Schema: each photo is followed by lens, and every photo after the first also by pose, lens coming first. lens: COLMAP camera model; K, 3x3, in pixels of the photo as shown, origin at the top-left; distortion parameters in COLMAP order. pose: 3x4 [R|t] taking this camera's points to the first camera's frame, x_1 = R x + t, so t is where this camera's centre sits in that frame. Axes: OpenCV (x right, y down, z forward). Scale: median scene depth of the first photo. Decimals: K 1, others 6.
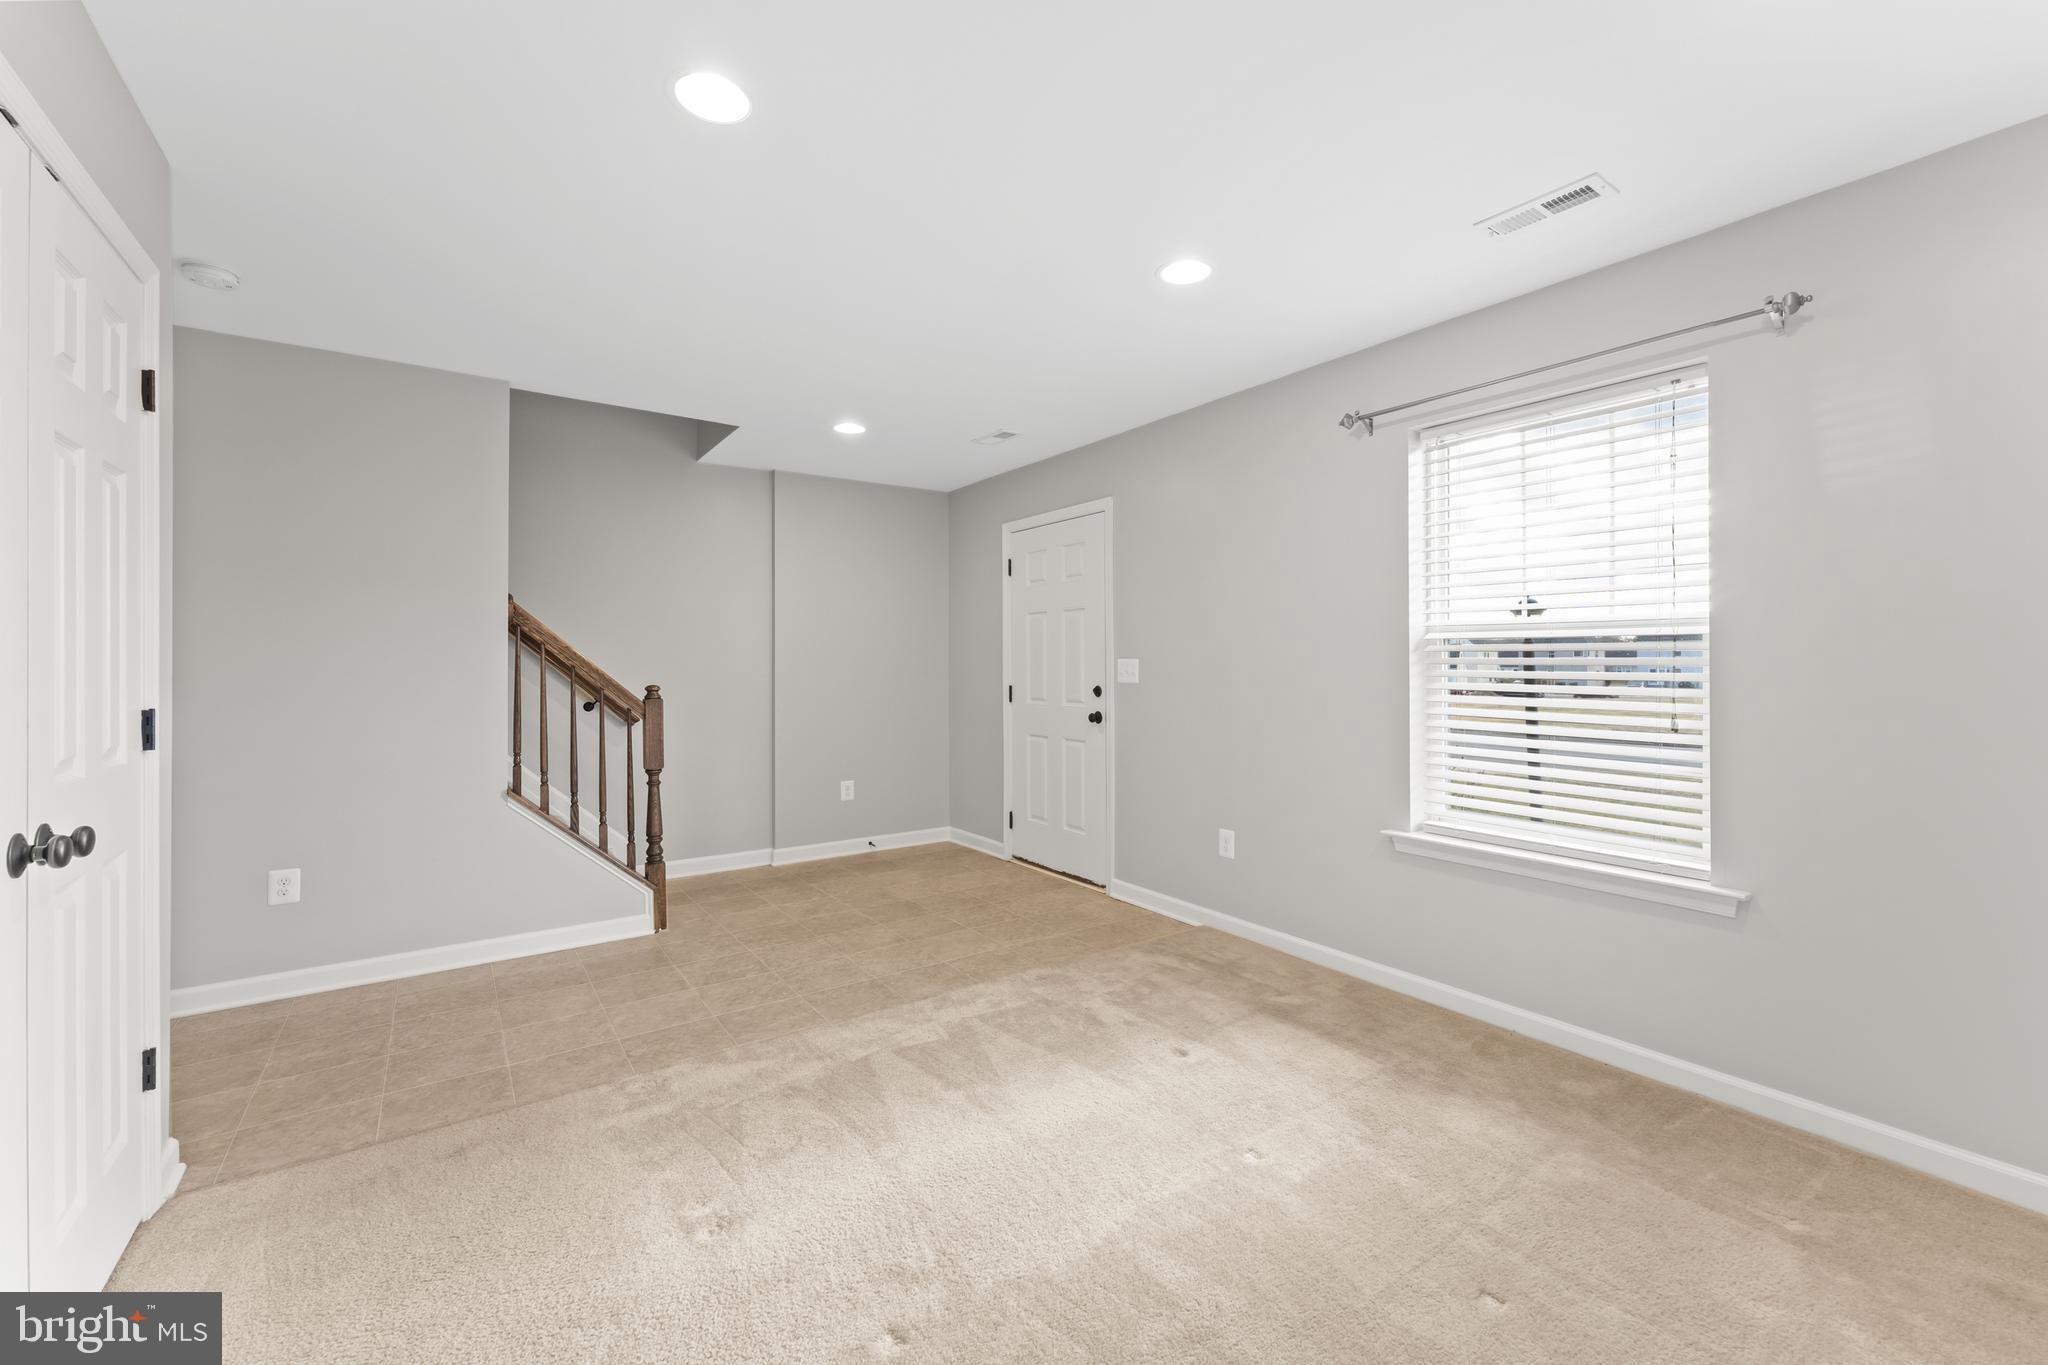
lens RADIAL K [[832.6, 0, 1040.5], [0, 832.6, 673.4], [0, 0, 1]] dist [0.005111, -0.000290]
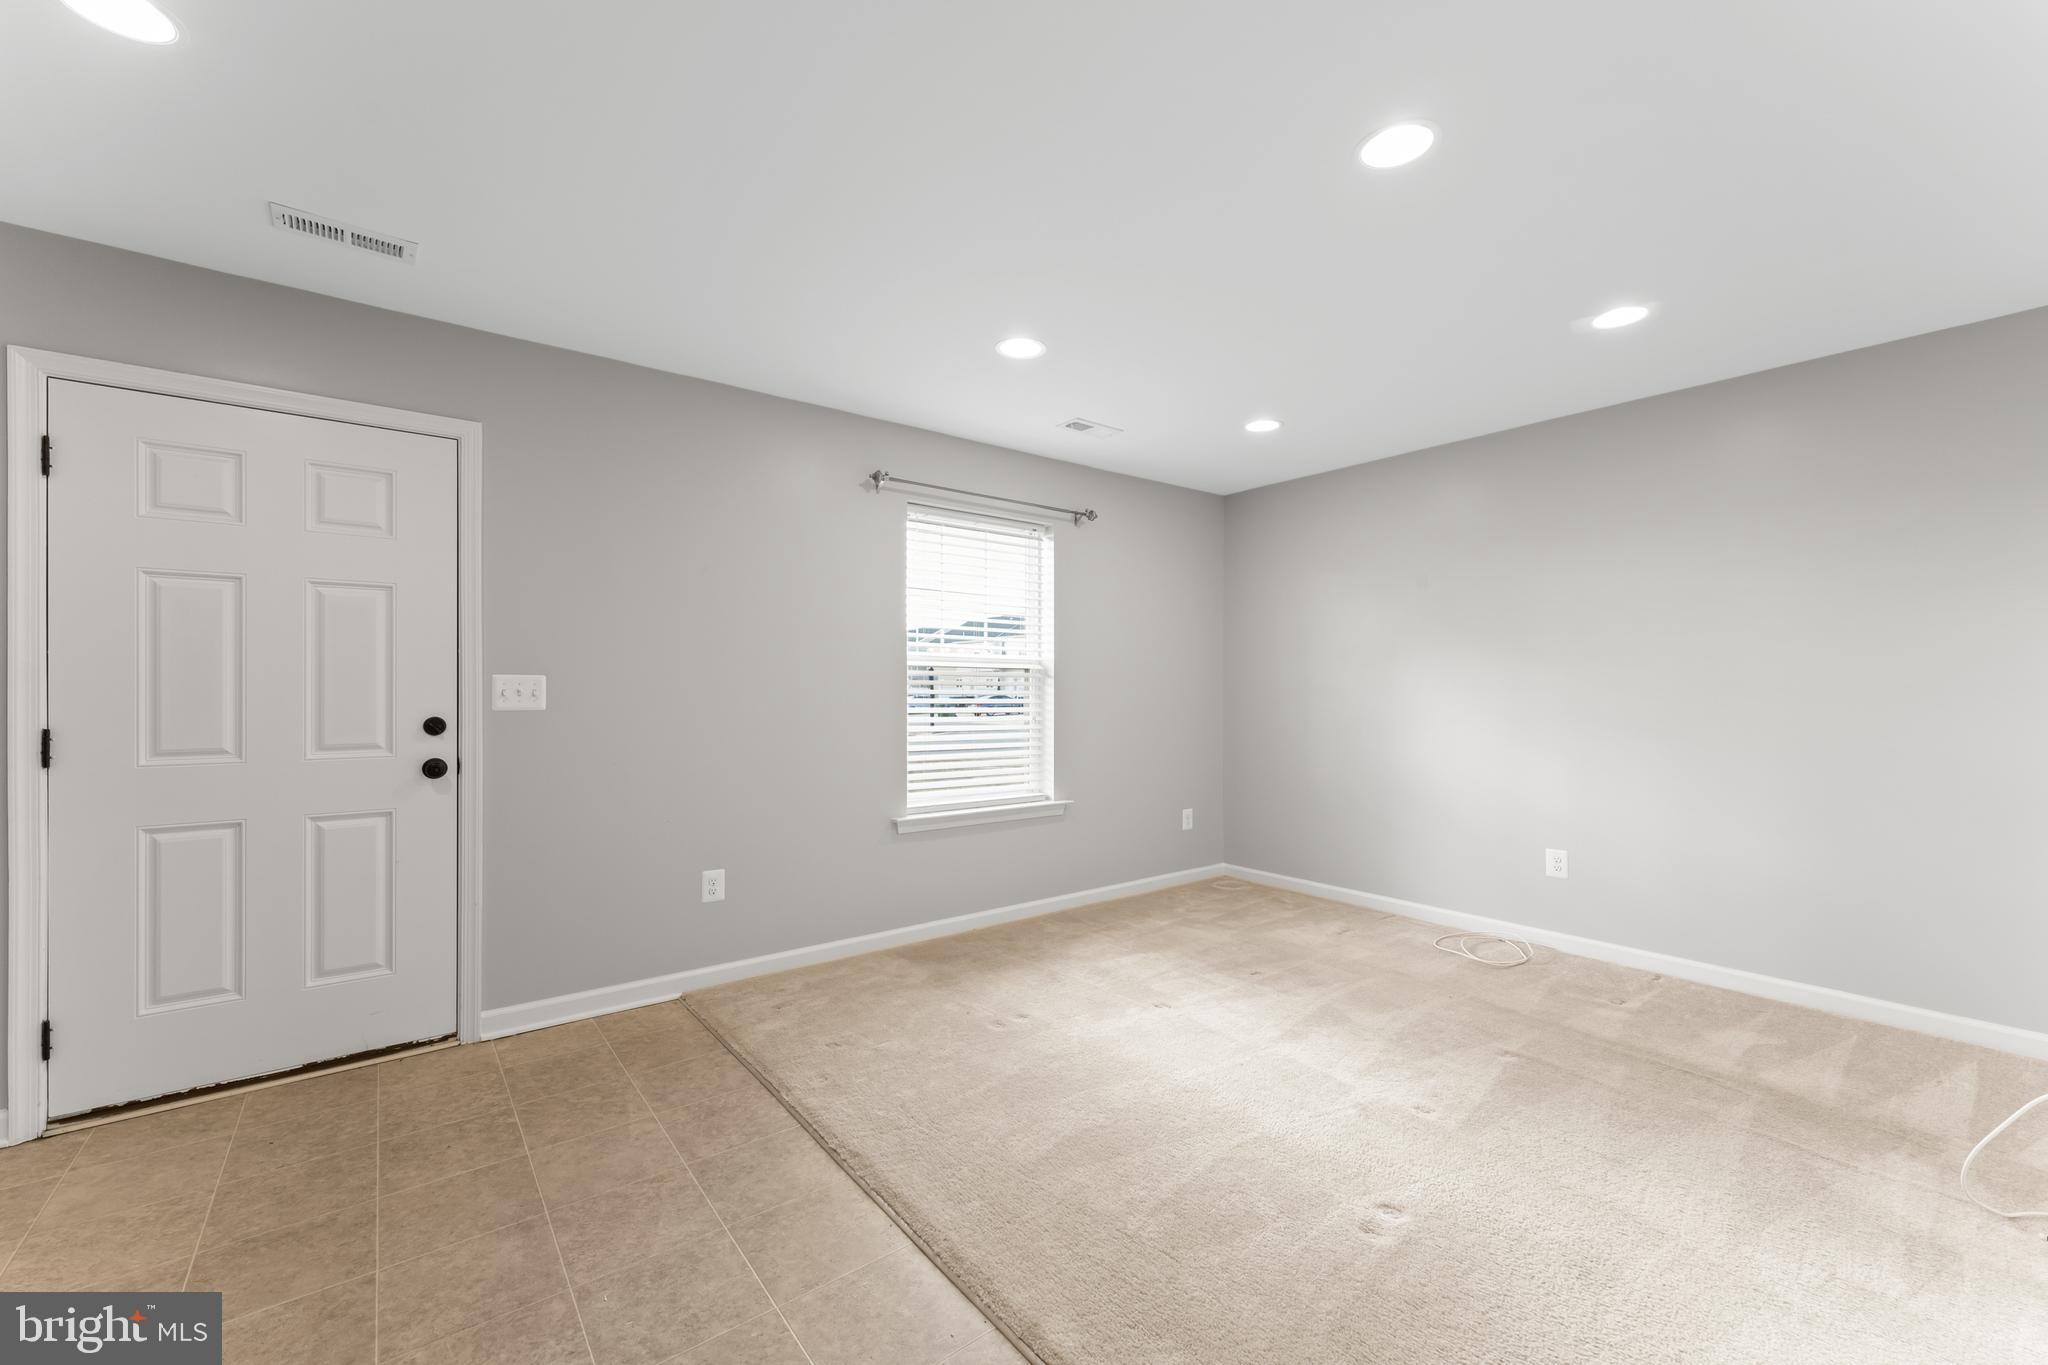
lens RADIAL K [[832.6, 0, 1018.1], [0, 832.6, 688.5], [0, 0, 1]] dist [0.005111, -0.000290]
pose [[-0.036816, -0.003333, 0.999316, -0.651251], [0.005495, 0.999979, 0.003538, -0.006908], [-0.999307, 0.005622, -0.036797, 0.680871]]
